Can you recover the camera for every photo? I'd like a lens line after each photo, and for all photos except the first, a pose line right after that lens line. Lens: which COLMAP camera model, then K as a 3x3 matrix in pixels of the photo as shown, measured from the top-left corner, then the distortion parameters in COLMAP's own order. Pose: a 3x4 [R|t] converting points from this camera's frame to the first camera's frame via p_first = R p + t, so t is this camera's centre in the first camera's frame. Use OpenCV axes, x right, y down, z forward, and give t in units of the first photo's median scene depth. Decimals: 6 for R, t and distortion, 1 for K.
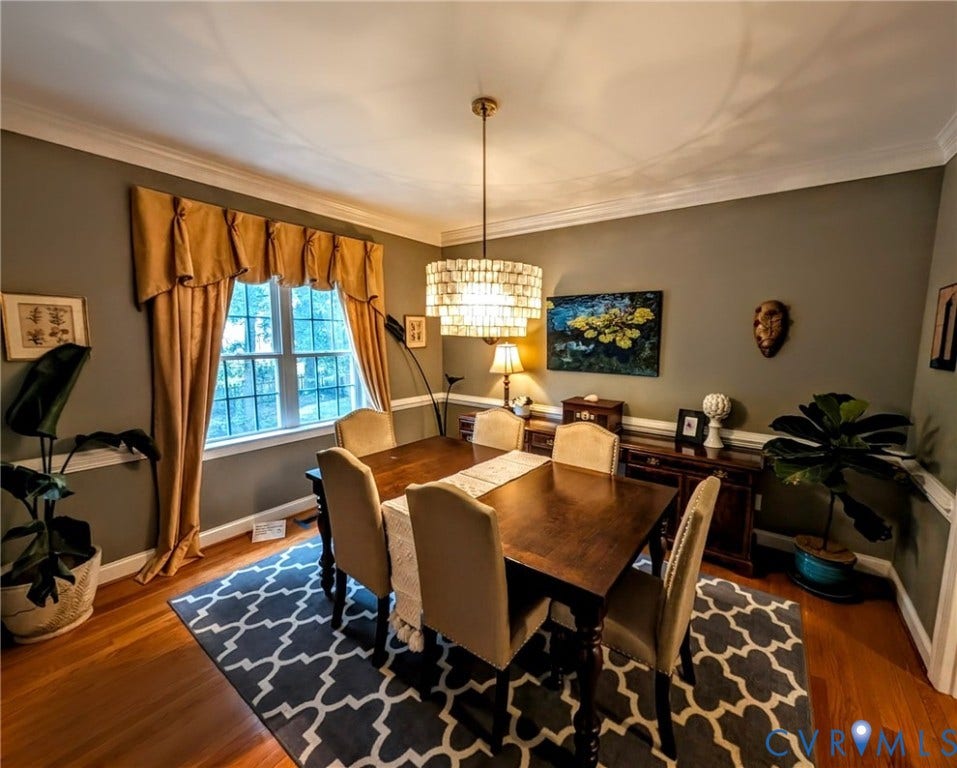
lens RADIAL K [[399.5, 0, 478.5], [0, 399.5, 384.0], [0, 0, 1]] dist [0.002229, -0.000128]
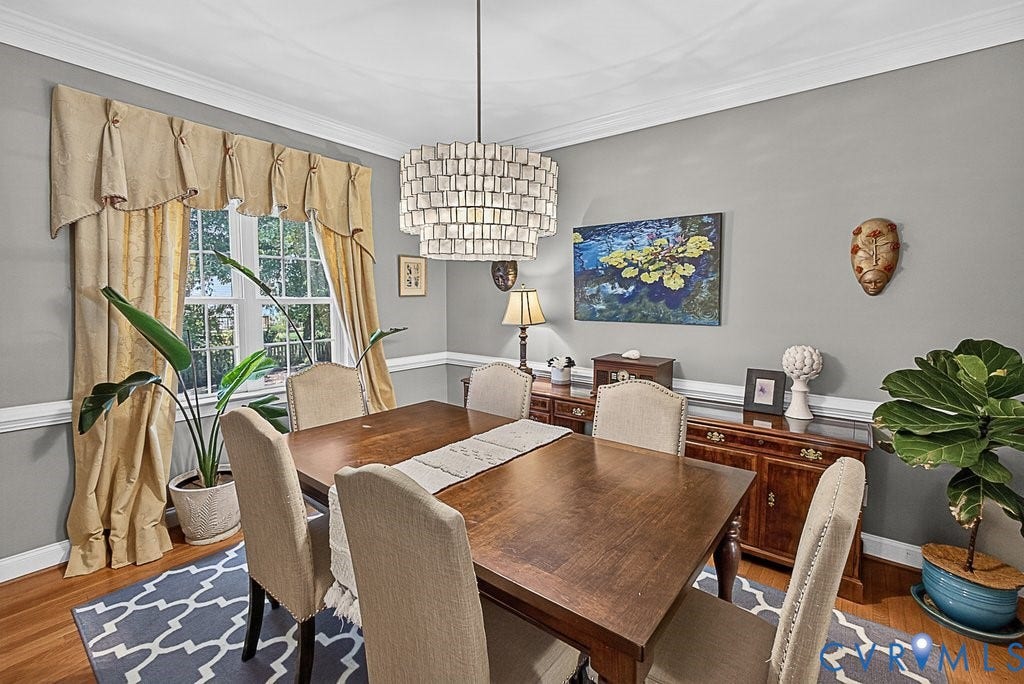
lens RADIAL K [[452.0, 0, 485.0], [0, 452.0, 337.0], [0, 0, 1]] dist [-0.004772, 0.000577]
pose [[0.998843, 0.002595, -0.048016, 0.047672], [-0.004607, 0.999114, -0.041844, 0.043712], [0.047865, 0.042017, 0.997970, 0.131170]]
